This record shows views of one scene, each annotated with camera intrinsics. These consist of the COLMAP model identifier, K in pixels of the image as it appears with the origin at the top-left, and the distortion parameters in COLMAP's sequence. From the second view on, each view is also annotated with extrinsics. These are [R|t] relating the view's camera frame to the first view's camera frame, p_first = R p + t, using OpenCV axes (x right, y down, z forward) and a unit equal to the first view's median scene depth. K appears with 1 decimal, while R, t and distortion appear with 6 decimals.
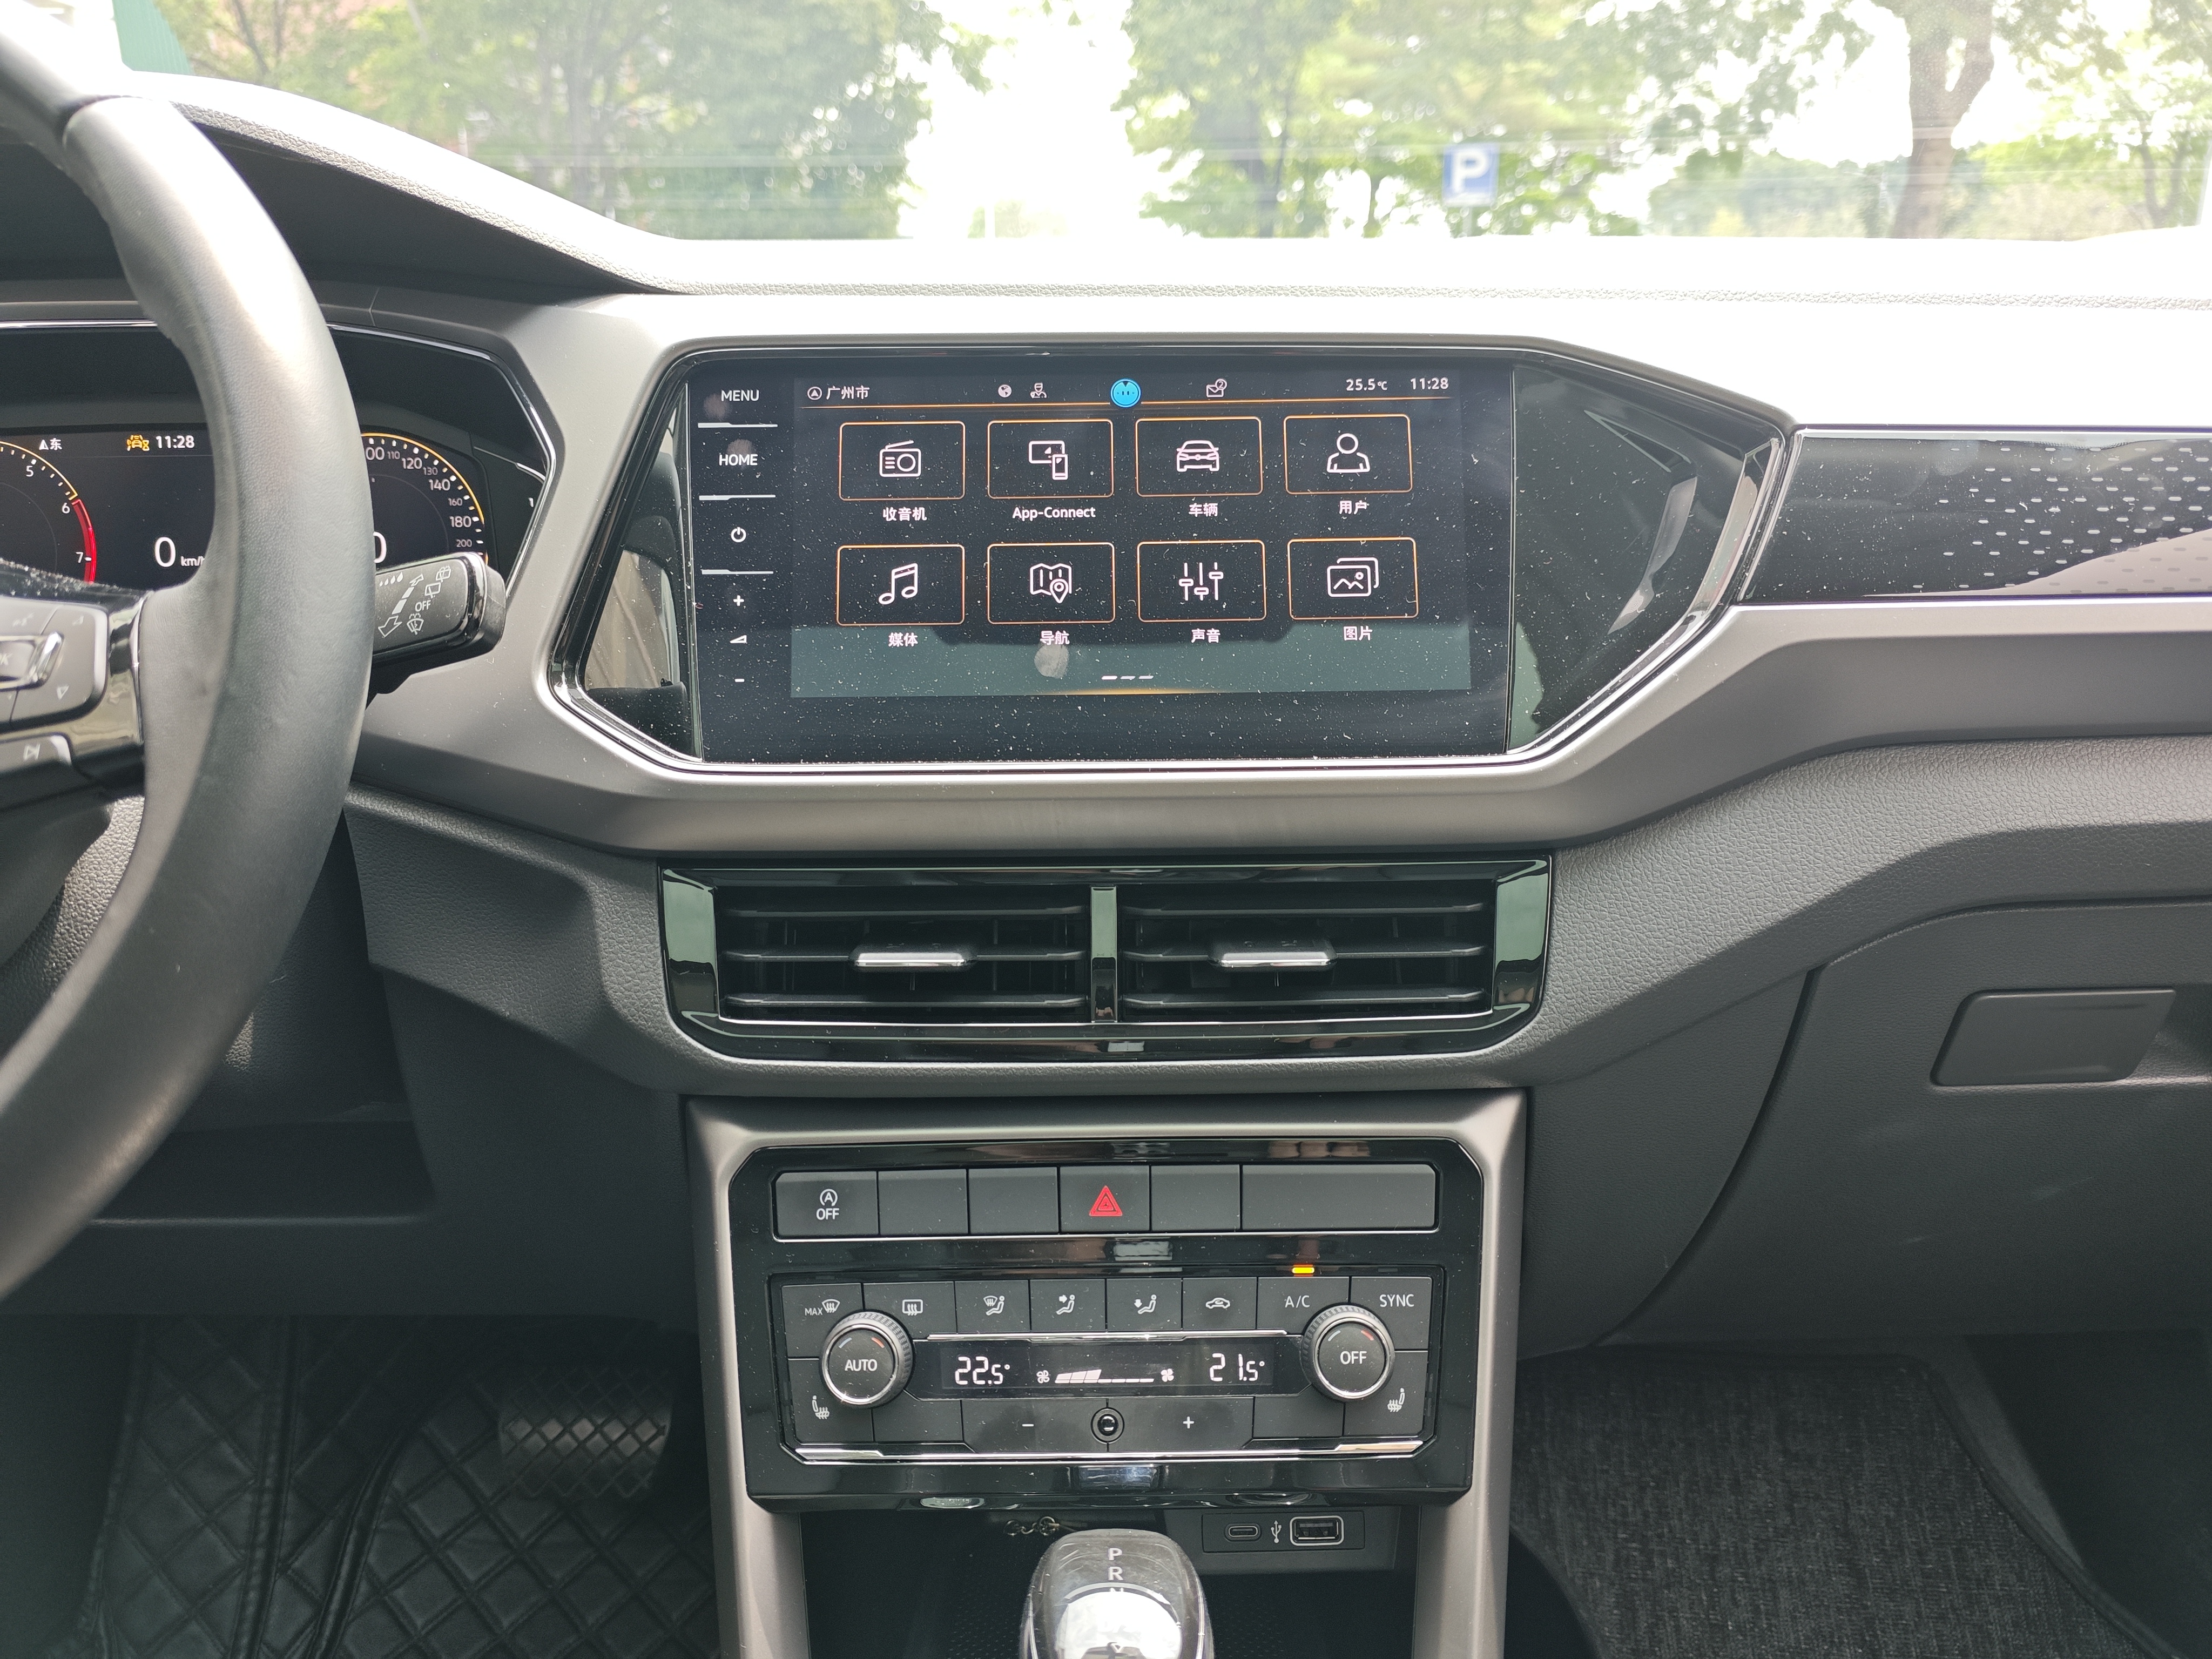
lens RADIAL K [[1622.9, 0, 1106.0], [0, 1622.9, 829.5], [0, 0, 1]] dist [0.020815, -0.041571]
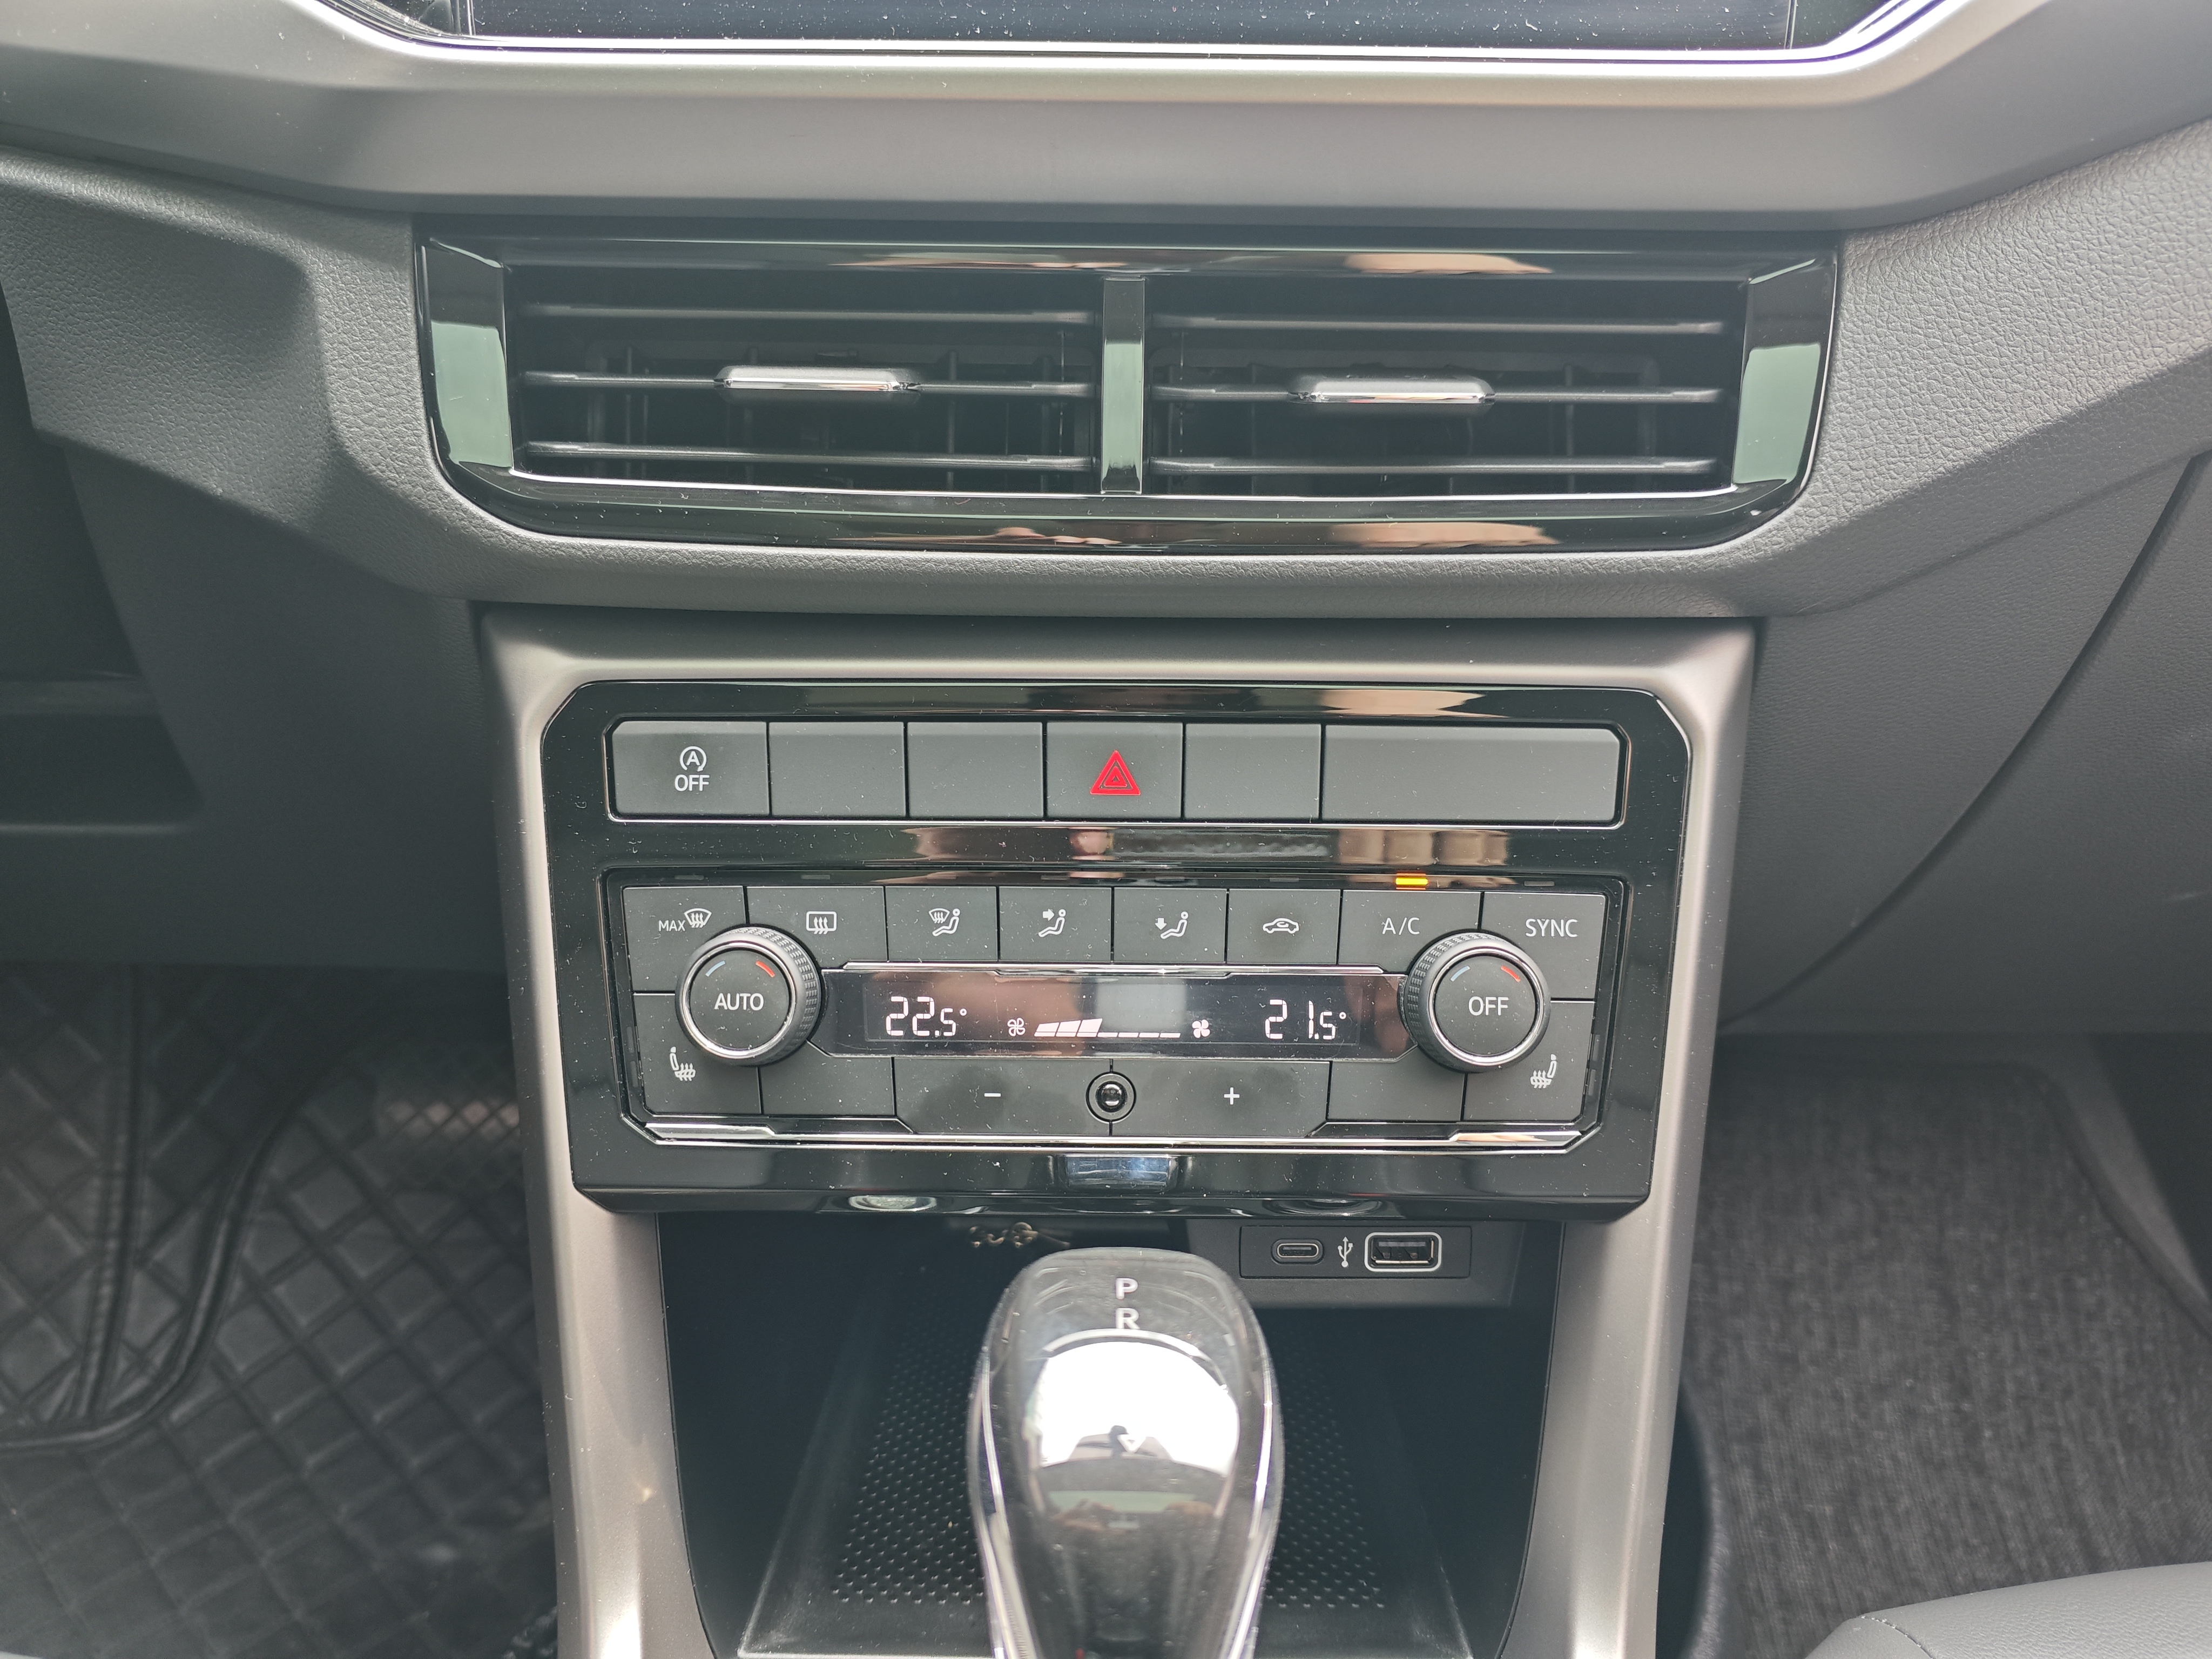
lens RADIAL K [[1643.5, 0, 1106.0], [0, 1643.5, 829.5], [0, 0, 1]] dist [0.018124, -0.055180]
pose [[0.999708, 0.022465, 0.008906, -0.009160], [-0.023626, 0.986040, 0.164824, 0.138102], [-0.005079, -0.164986, 0.986283, 0.332193]]
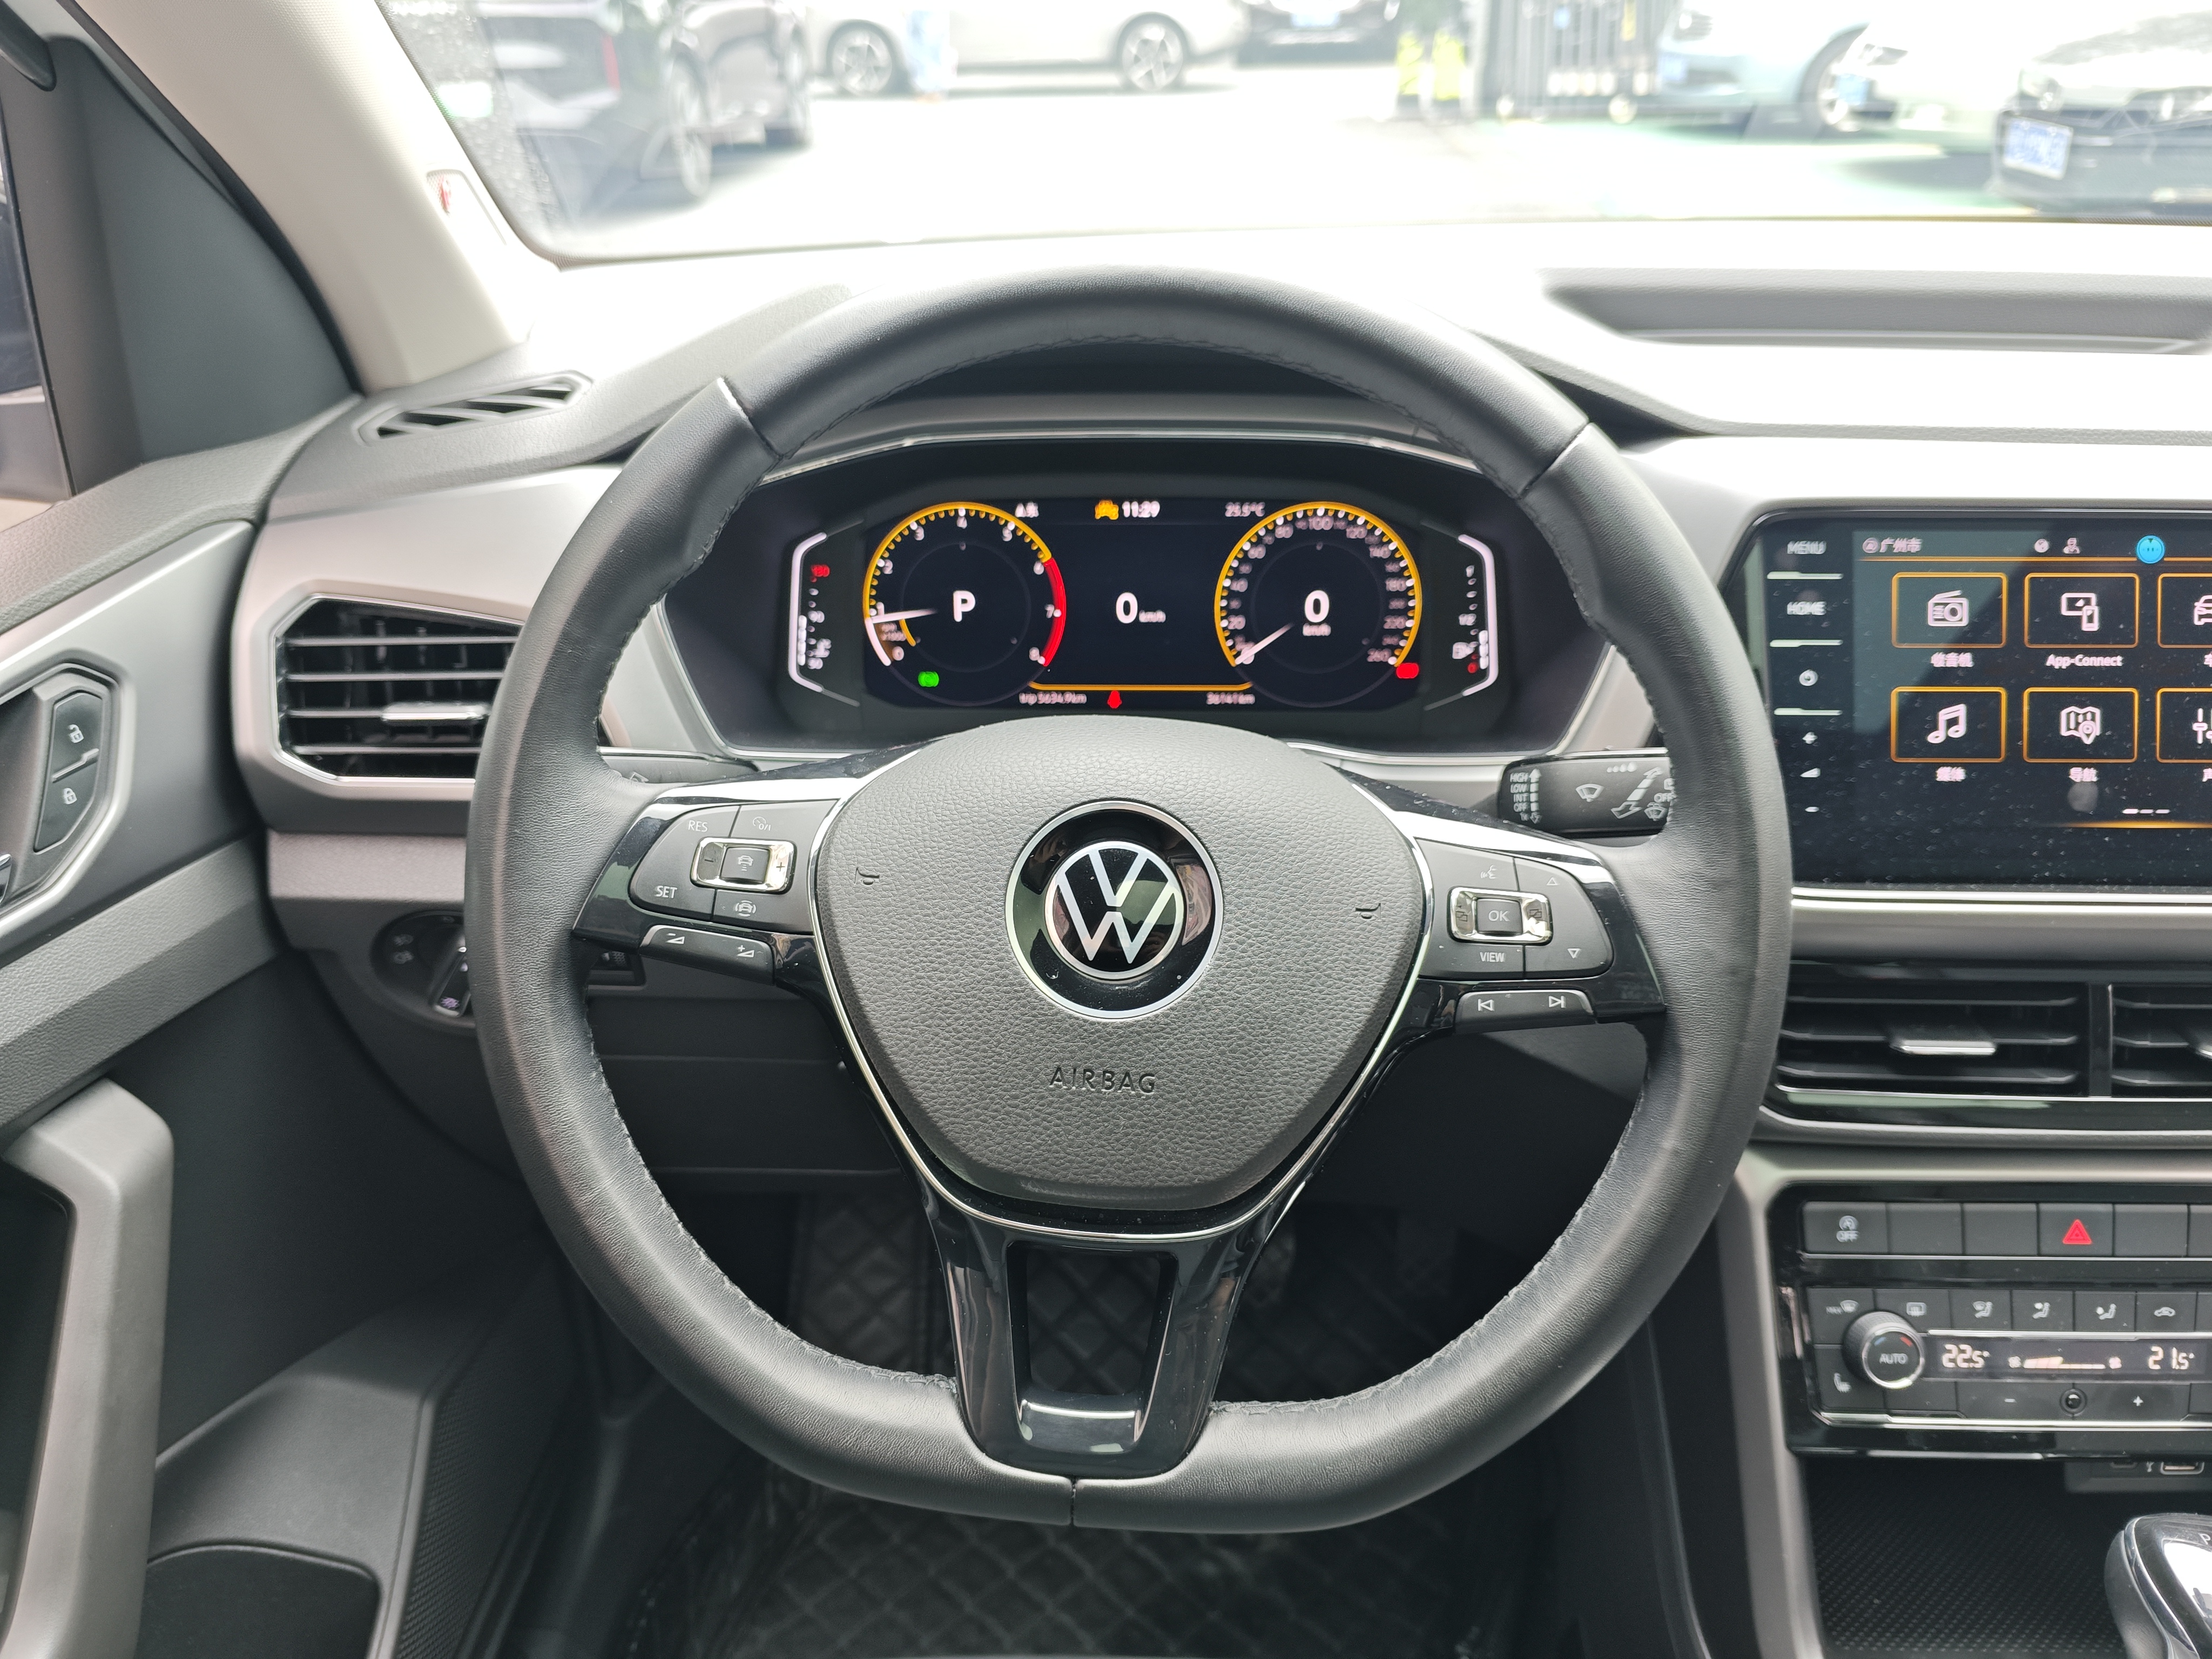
lens RADIAL K [[1632.2, 0, 1112.2], [0, 1632.2, 836.5], [0, 0, 1]] dist [0.009155, -0.029930]
pose [[0.999514, 0.014188, -0.027763, -0.682340], [-0.008224, 0.978899, 0.204181, -0.302911], [0.030074, -0.203854, 0.978539, -0.168394]]
